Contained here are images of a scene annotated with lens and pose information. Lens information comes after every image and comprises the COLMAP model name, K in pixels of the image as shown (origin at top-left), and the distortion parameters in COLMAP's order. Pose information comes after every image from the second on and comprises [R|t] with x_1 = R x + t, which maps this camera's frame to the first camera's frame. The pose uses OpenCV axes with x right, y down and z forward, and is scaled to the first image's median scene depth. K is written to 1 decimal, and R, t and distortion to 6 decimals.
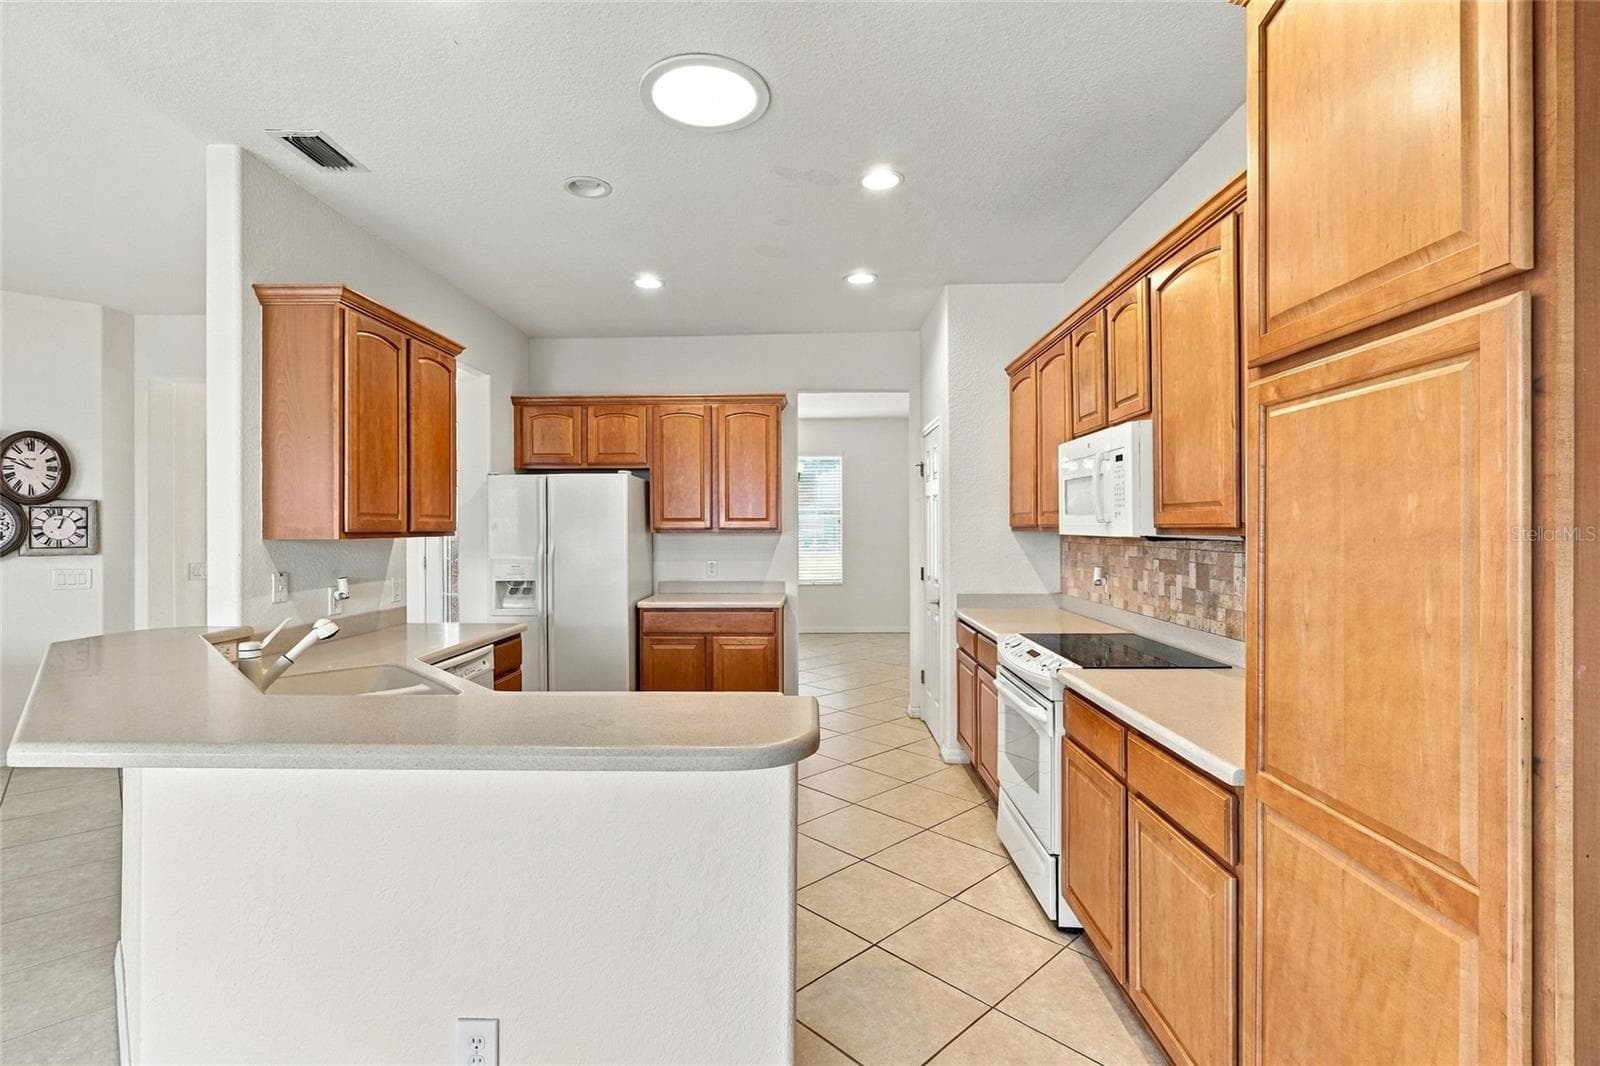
lens RADIAL K [[739.4, 0, 796.3], [0, 739.4, 527.2], [0, 0, 1]] dist [-0.002082, -0.000252]
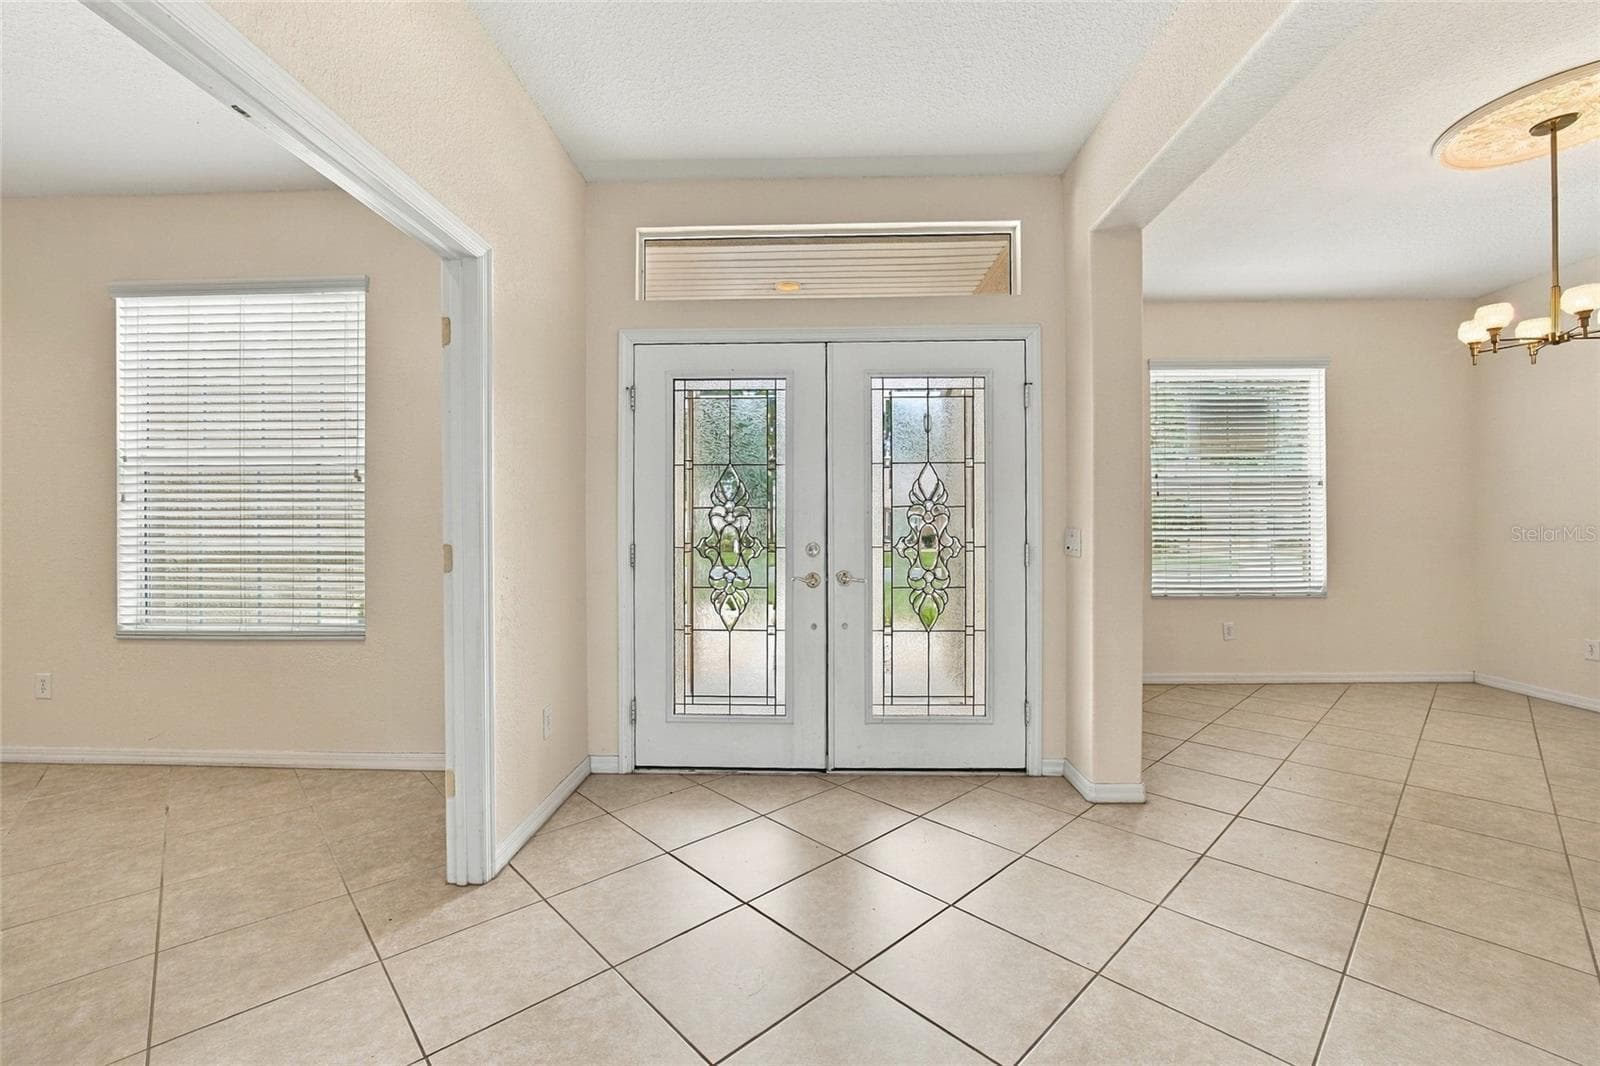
lens RADIAL K [[689.8, 0, 796.4], [0, 689.8, 528.4], [0, 0, 1]] dist [-0.002624, -0.000153]
pose [[0.999993, -0.000443, -0.003786, -1.066857], [0.000462, 0.999987, 0.005034, 0.078116], [0.003784, -0.005036, 0.999980, 1.574525]]
